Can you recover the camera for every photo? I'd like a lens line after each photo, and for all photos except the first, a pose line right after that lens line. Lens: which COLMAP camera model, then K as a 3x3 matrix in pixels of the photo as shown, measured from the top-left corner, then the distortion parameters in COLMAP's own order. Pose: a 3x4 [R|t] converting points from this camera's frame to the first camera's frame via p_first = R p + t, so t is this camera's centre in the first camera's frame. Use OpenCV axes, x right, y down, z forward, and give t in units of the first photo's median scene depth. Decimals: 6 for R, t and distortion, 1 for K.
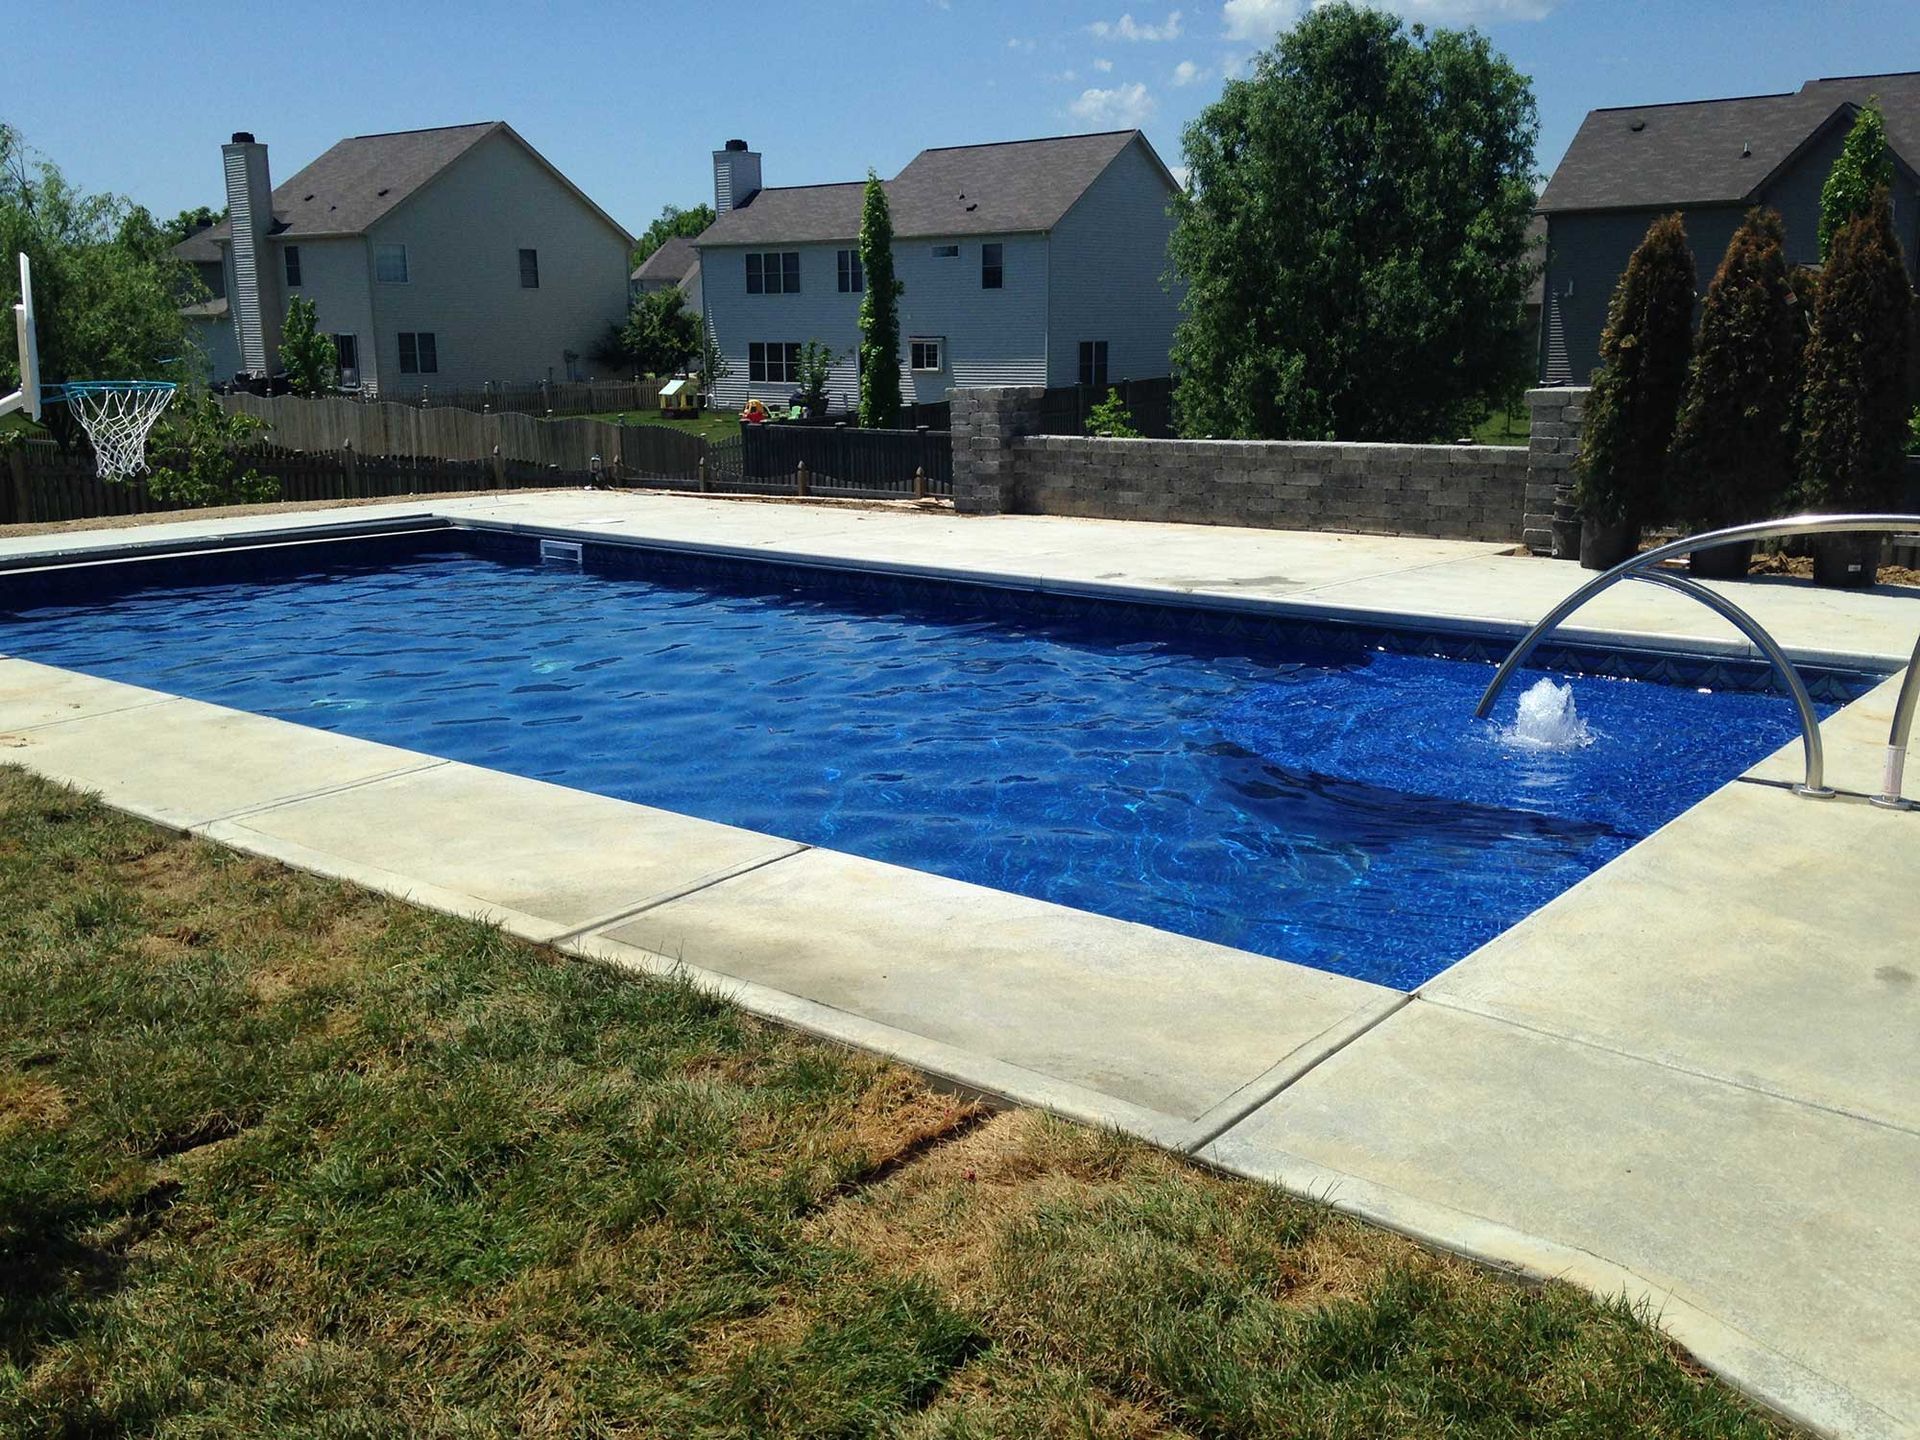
lens RADIAL K [[1727.4, 0, 960.0], [0, 1727.4, 720.0], [0, 0, 1]] dist [0.194622, -0.302878]
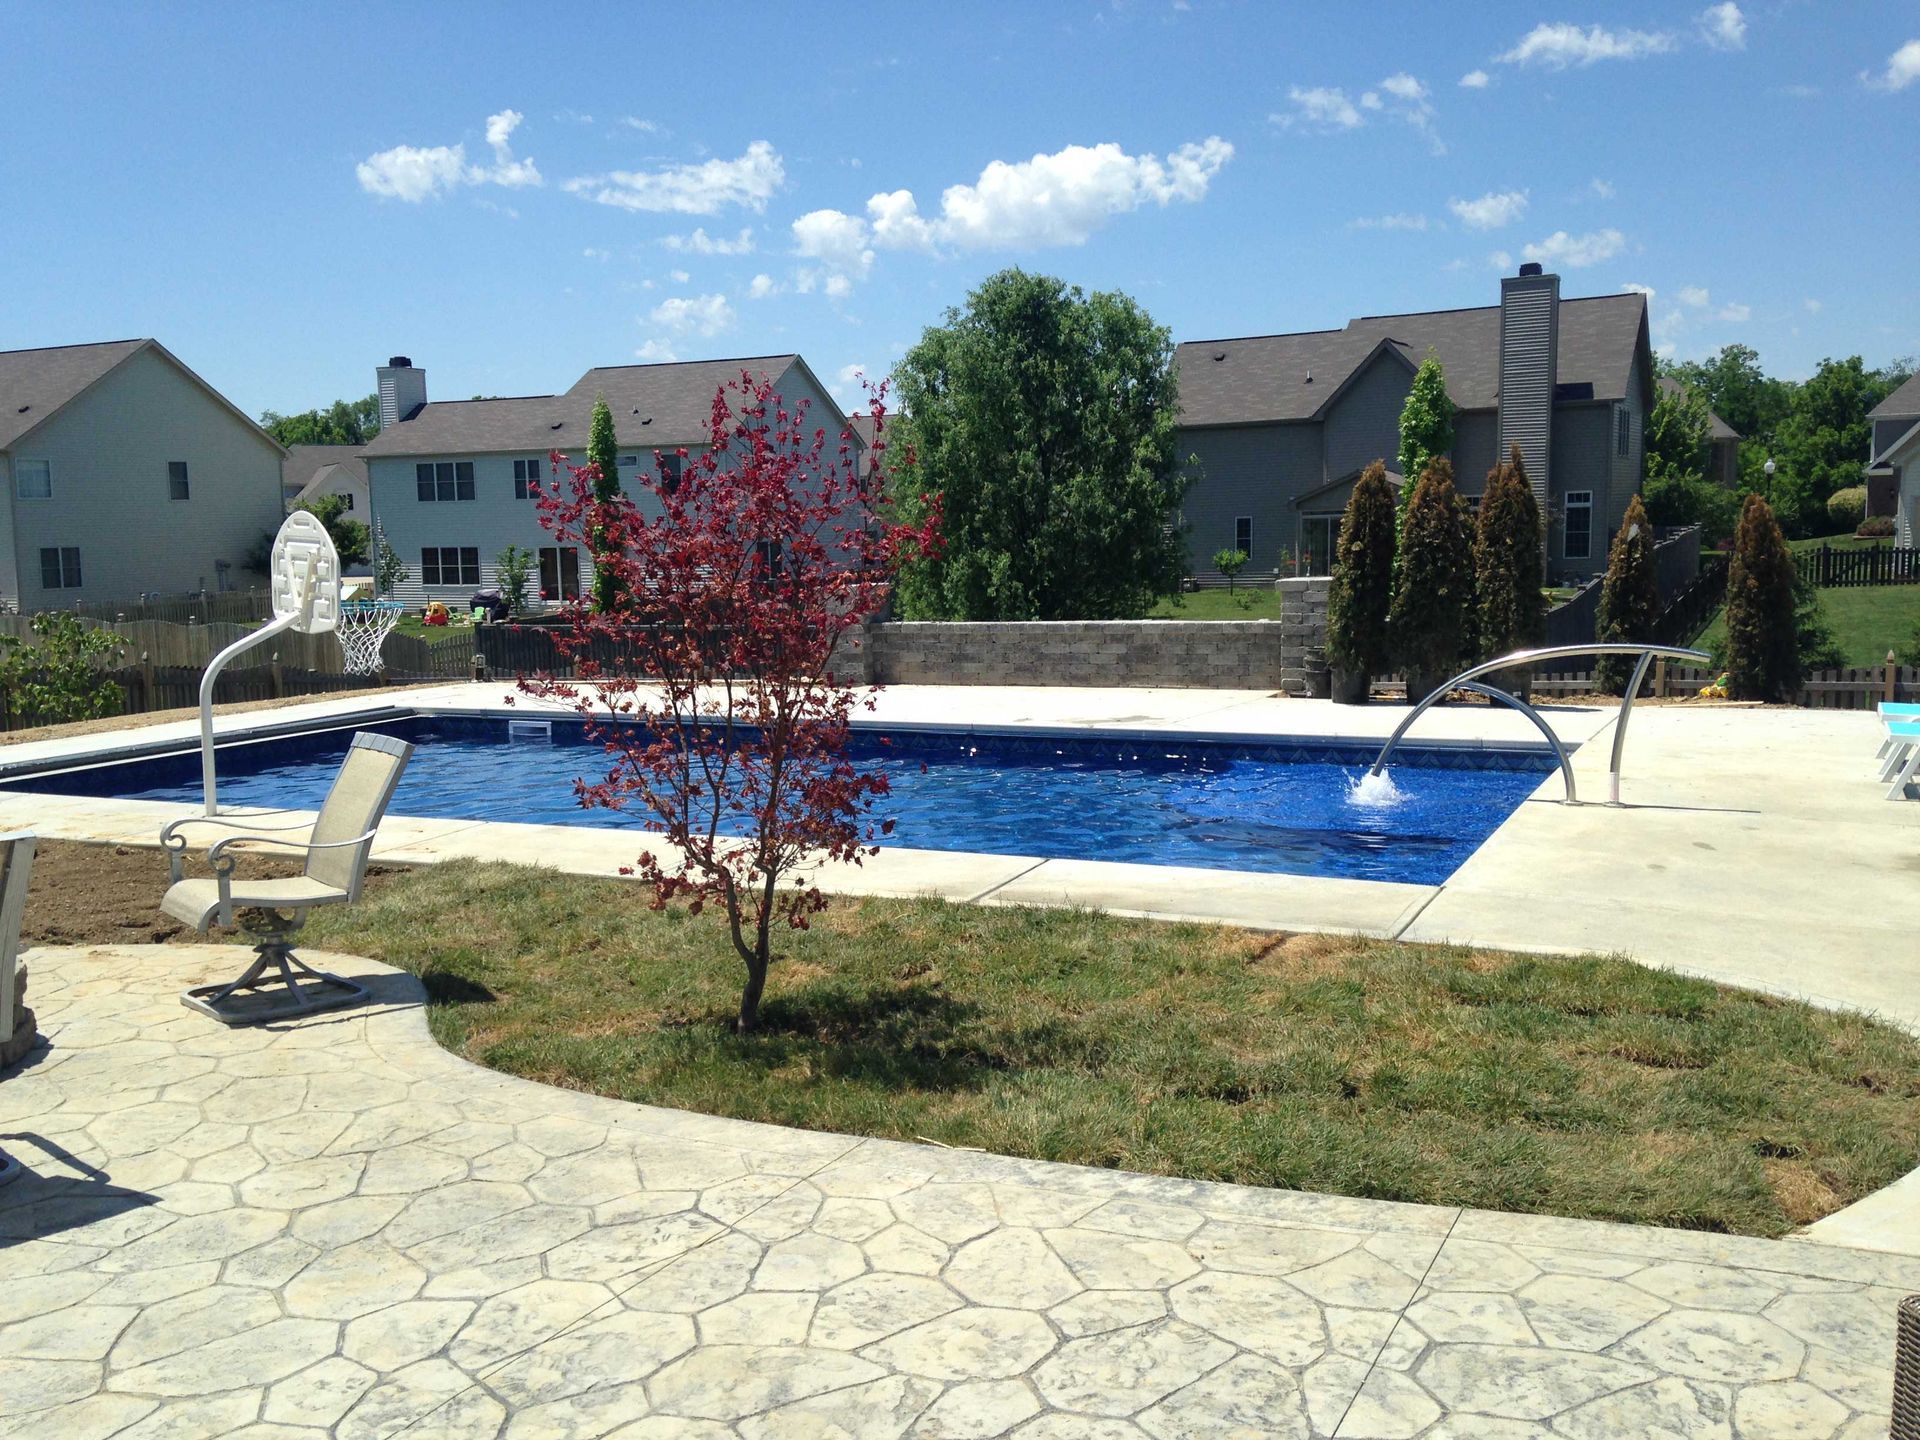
lens RADIAL K [[1727.4, 0, 960.0], [0, 1727.4, 720.0], [0, 0, 1]] dist [0.194622, -0.302878]
pose [[0.974939, -0.043798, 0.218120, -0.099355], [0.067190, 0.992614, -0.101006, 0.019377], [-0.212085, 0.113130, 0.970681, -0.116590]]
